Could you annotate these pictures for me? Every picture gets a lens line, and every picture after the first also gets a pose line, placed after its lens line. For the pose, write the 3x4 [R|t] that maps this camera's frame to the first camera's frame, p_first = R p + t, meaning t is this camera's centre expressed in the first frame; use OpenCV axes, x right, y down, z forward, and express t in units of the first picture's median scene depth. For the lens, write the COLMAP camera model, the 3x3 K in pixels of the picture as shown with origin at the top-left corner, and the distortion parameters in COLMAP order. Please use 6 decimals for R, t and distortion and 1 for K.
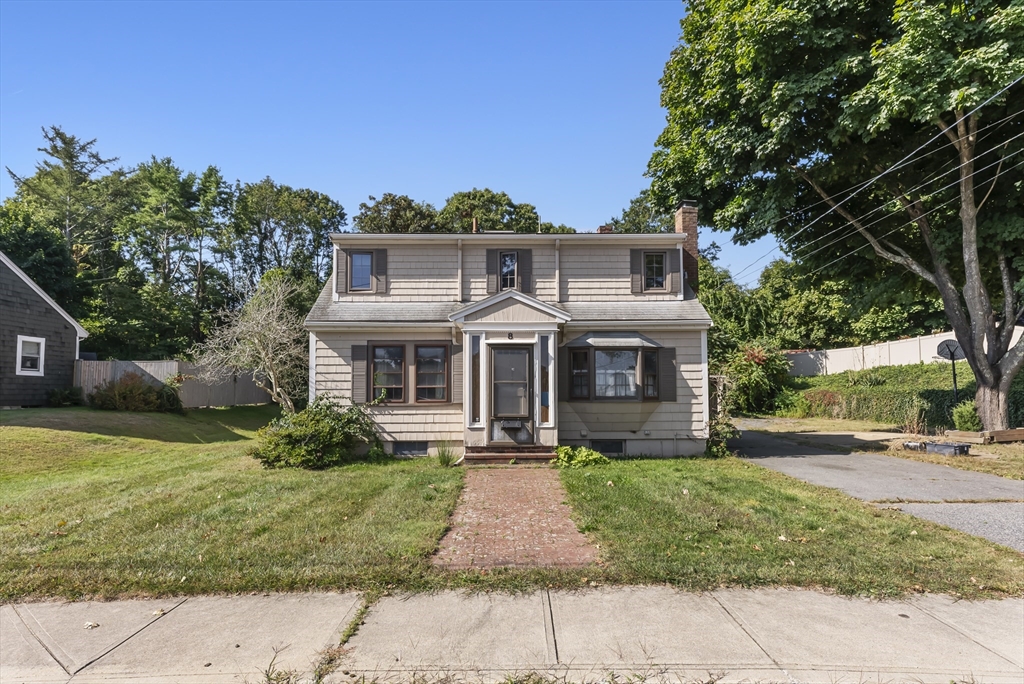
lens RADIAL K [[546.8, 0, 502.3], [0, 546.8, 367.9], [0, 0, 1]] dist [-0.002823, 0.002915]
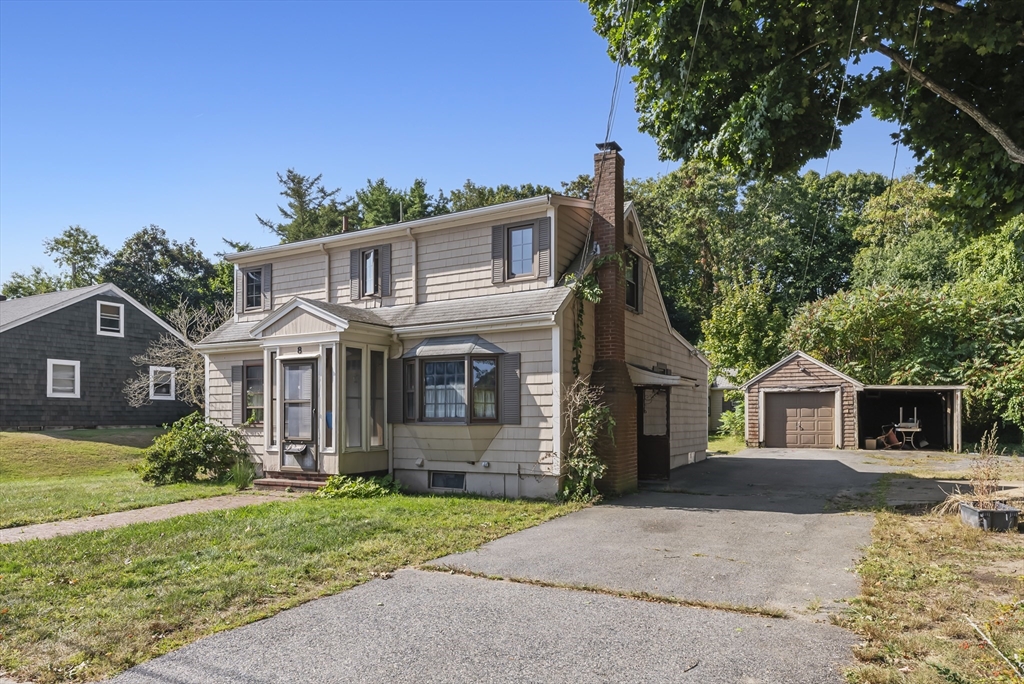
lens RADIAL K [[653.8, 0, 498.4], [0, 653.8, 425.1], [0, 0, 1]] dist [-0.000990, 0.003377]
pose [[0.864273, 0.007961, -0.502960, 0.743466], [0.023558, 0.998137, 0.056280, 0.010167], [0.502471, -0.060490, 0.862475, 0.206138]]
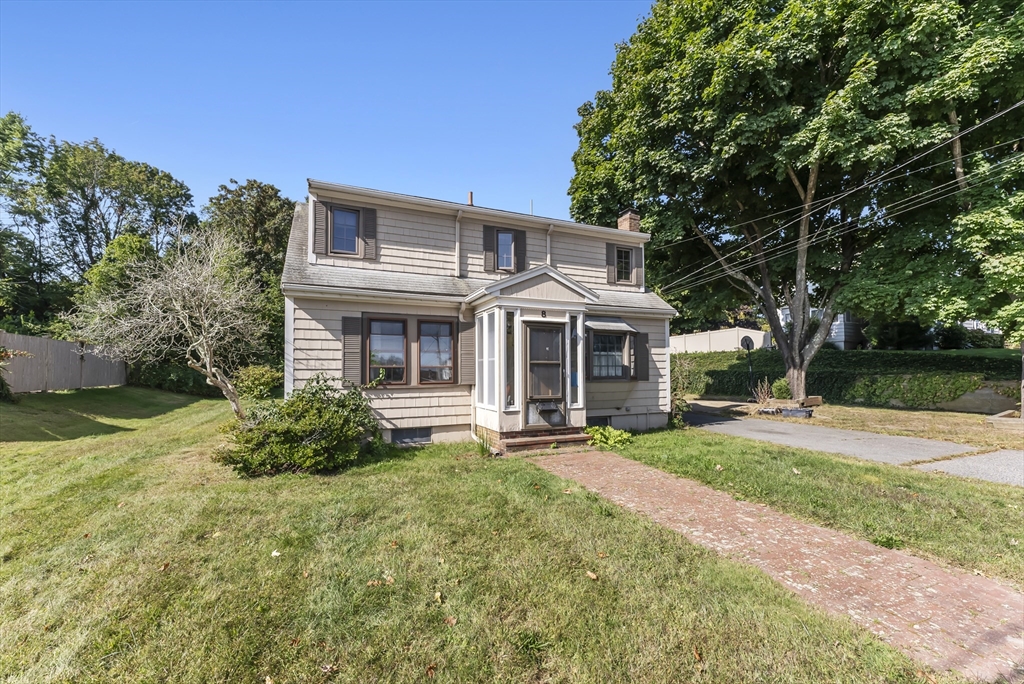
lens RADIAL K [[418.5, 0, 514.8], [0, 418.5, 363.8], [0, 0, 1]] dist [0.000797, -0.000492]
pose [[0.918281, 0.006495, 0.395877, -0.284391], [-0.016453, 0.999628, 0.021765, 0.012022], [-0.395588, -0.026500, 0.918045, 0.307402]]
